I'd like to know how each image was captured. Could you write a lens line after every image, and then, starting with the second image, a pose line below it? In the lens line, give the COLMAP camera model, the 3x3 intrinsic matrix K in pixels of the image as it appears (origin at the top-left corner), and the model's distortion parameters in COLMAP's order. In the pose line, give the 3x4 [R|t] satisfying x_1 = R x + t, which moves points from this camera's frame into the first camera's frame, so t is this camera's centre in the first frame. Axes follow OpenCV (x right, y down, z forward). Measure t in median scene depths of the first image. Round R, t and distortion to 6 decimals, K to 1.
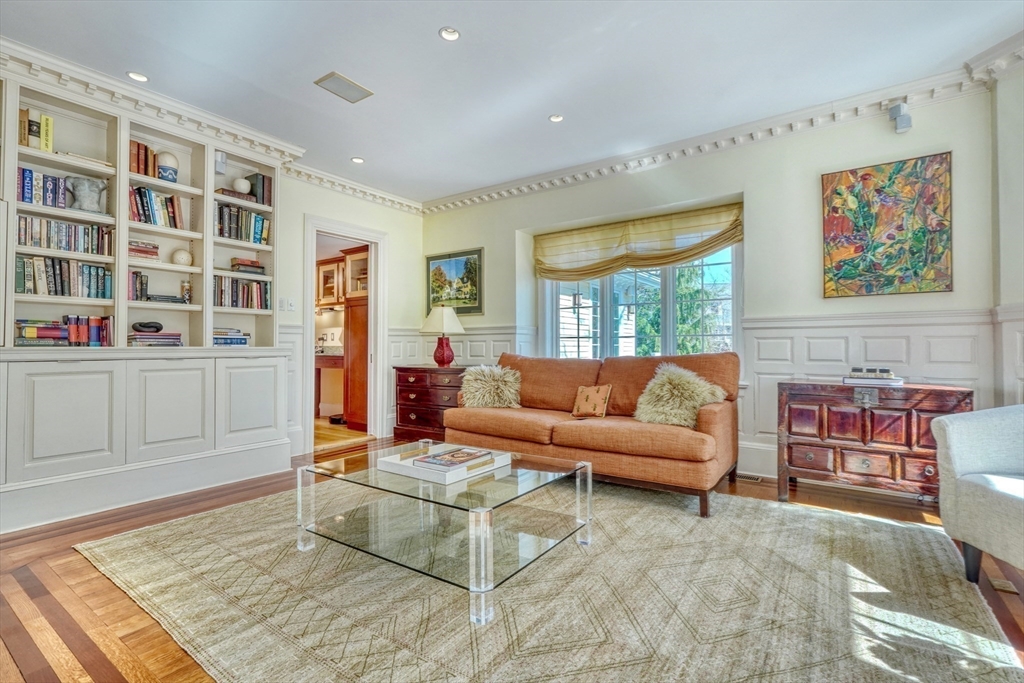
lens RADIAL K [[471.9, 0, 513.5], [0, 471.9, 340.7], [0, 0, 1]] dist [-0.002352, -0.000063]
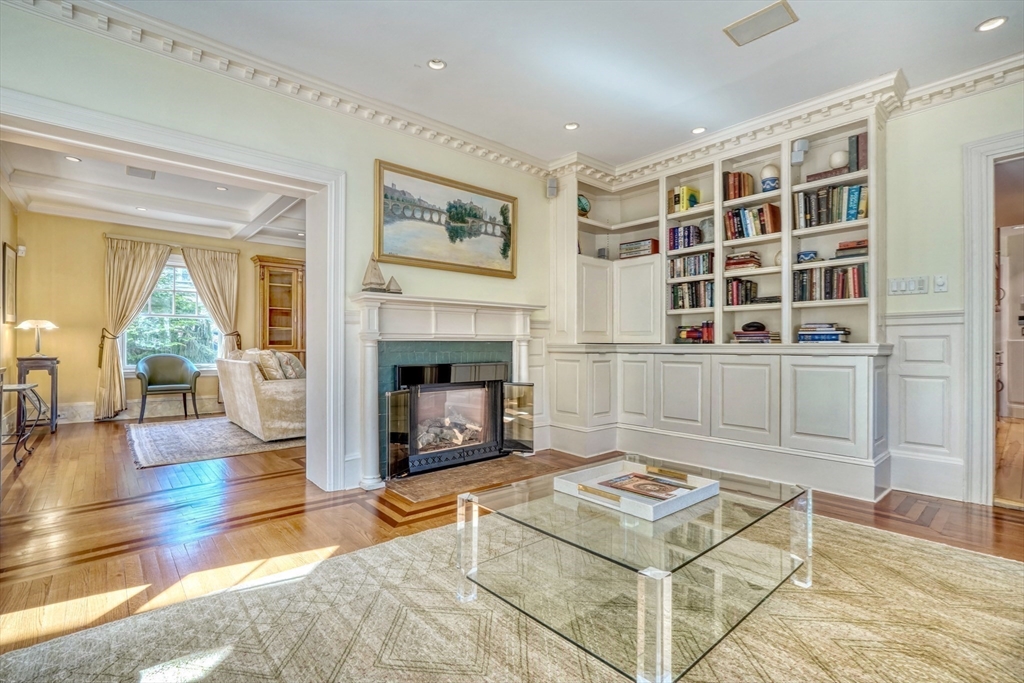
lens RADIAL K [[471.9, 0, 504.6], [0, 471.9, 345.7], [0, 0, 1]] dist [-0.002352, -0.000063]
pose [[-0.244654, 0.001377, -0.969609, 0.507310], [0.015880, 0.999871, -0.002587, 0.011372], [0.969480, -0.016031, -0.244644, 0.723715]]
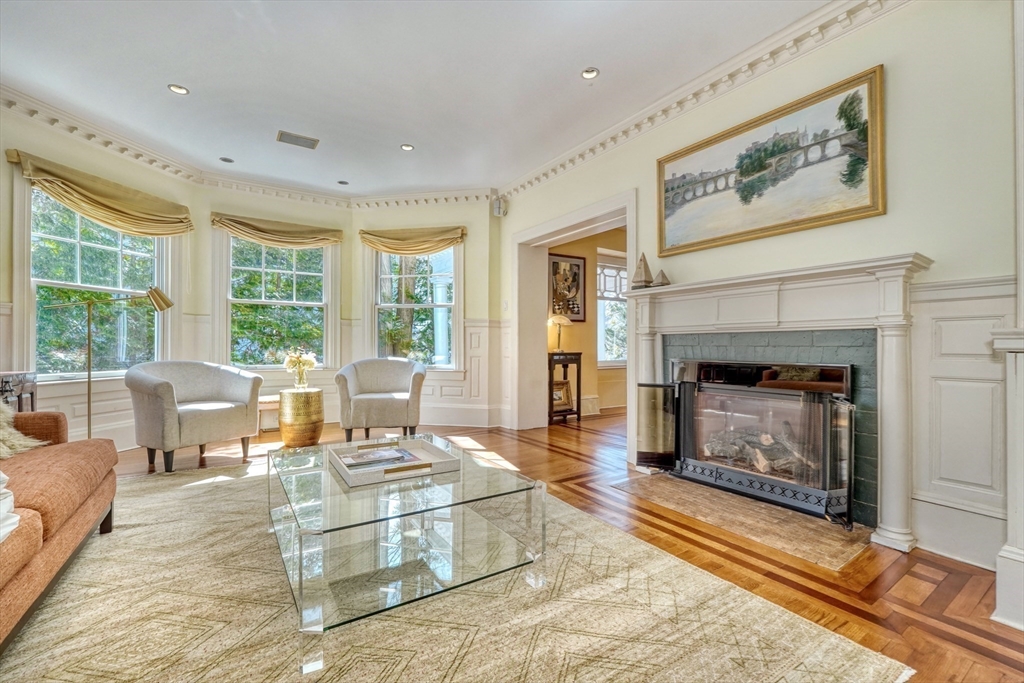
lens RADIAL K [[436.5, 0, 513.6], [0, 436.5, 342.5], [0, 0, 1]] dist [-0.000205, -0.000023]
pose [[-0.929487, 0.001678, 0.368850, -0.496891], [-0.003726, 0.999896, -0.013938, 0.027788], [-0.368835, -0.014330, -0.929384, 1.251925]]
